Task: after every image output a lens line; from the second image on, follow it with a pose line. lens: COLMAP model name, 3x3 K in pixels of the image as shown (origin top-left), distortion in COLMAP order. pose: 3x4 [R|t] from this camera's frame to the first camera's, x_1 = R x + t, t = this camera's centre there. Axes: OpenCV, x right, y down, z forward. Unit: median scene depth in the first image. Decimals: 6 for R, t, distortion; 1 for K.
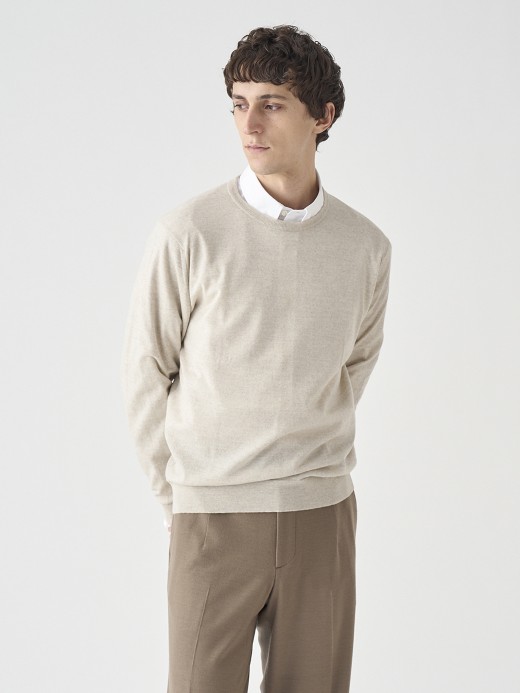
lens RADIAL K [[1426.0, 0, 260.0], [0, 1426.0, 346.5], [0, 0, 1]] dist [0.002777, -0.003942]
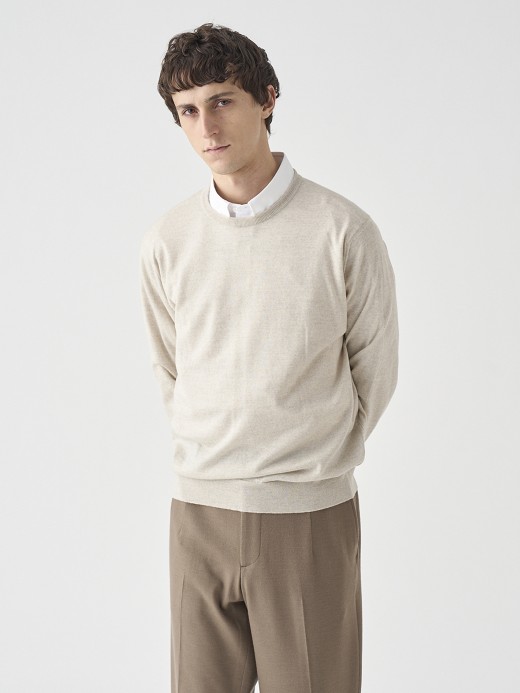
lens RADIAL K [[1426.0, 0, 260.0], [0, 1426.0, 346.5], [0, 0, 1]] dist [0.002777, -0.003942]
pose [[0.526987, -0.054888, -0.848099, 0.867341], [0.067361, 0.997470, -0.022698, 0.025103], [0.847200, -0.045167, 0.529351, 0.490397]]
